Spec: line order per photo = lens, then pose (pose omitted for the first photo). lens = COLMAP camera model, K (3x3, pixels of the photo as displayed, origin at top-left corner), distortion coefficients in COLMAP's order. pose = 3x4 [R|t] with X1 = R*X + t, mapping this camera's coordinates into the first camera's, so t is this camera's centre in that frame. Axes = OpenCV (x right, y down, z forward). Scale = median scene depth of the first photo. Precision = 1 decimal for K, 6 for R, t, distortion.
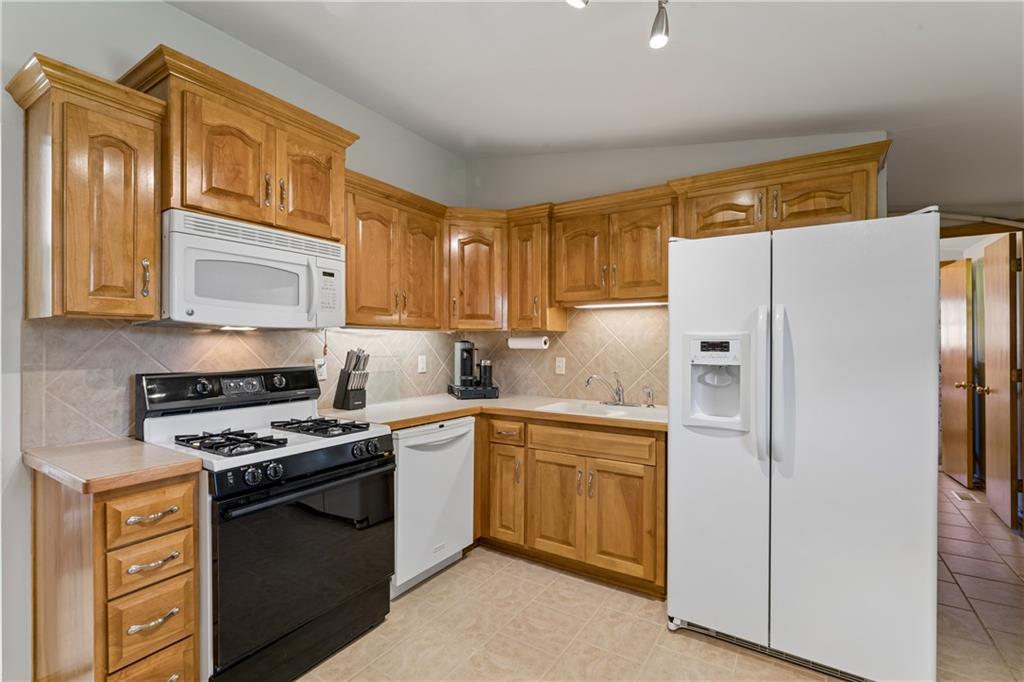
lens RADIAL K [[460.4, 0, 512.0], [0, 460.4, 341.0], [0, 0, 1]] dist [0.000832, 0.000108]
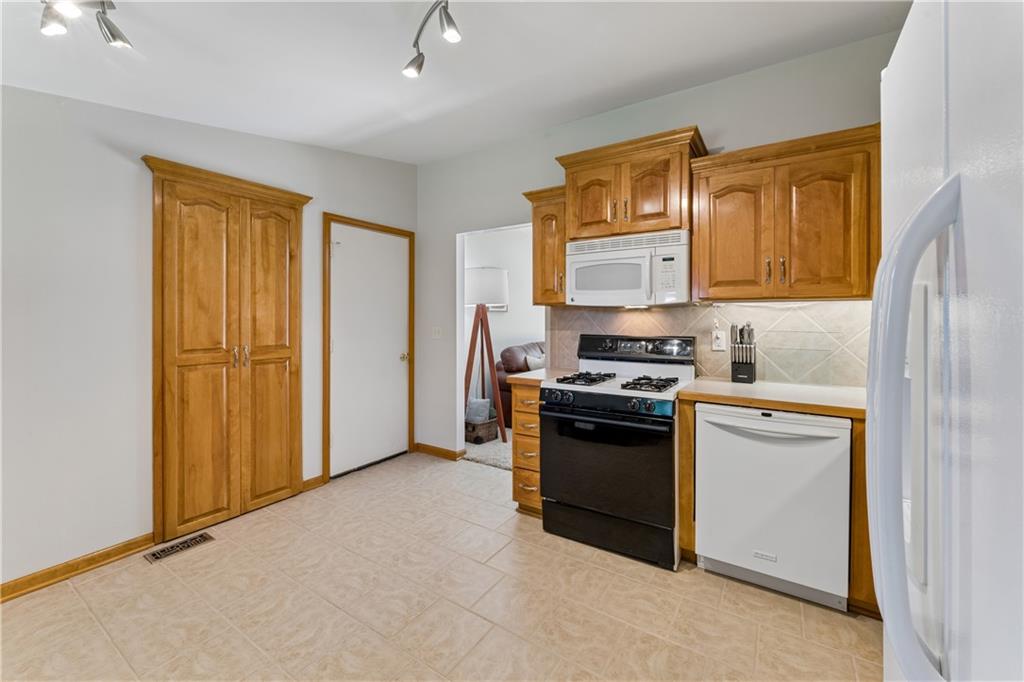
lens RADIAL K [[418.4, 0, 509.4], [0, 418.4, 318.0], [0, 0, 1]] dist [0.000014, 0.000025]
pose [[-0.002783, 0.001199, -0.999995, 0.601346], [0.006145, 0.999980, 0.001181, 0.002824], [0.999977, -0.006142, -0.002790, 0.519550]]
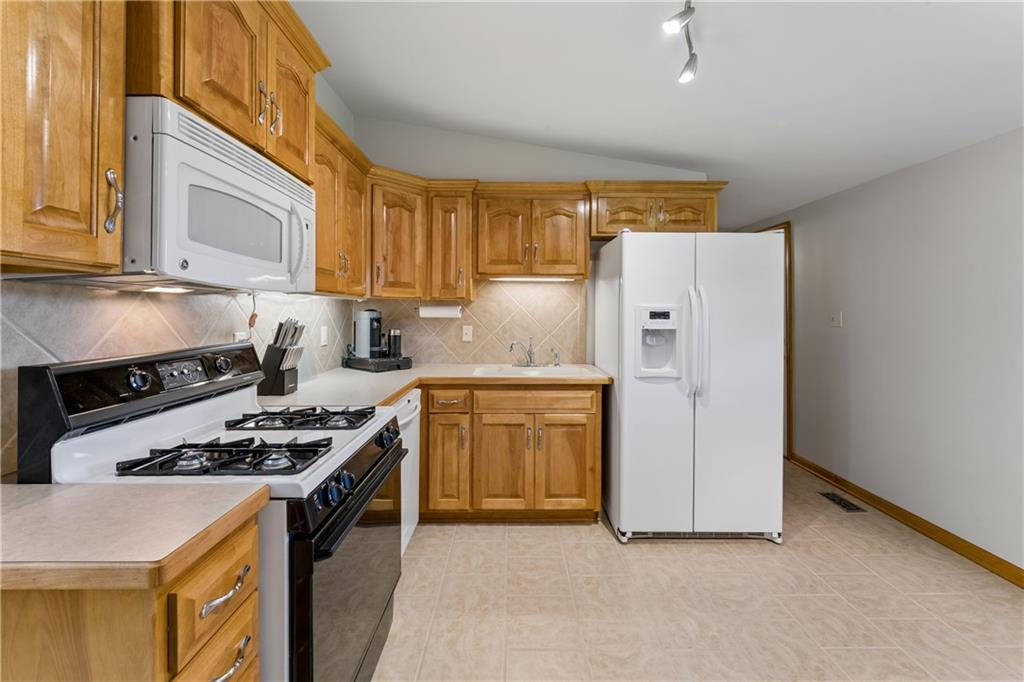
lens RADIAL K [[416.8, 0, 511.6], [0, 416.8, 307.3], [0, 0, 1]] dist [0.000267, -0.000062]
pose [[0.836855, 0.008057, 0.547366, -0.430702], [-0.004704, 0.999961, -0.007526, 0.000046], [-0.547405, 0.003724, 0.836860, 0.178223]]
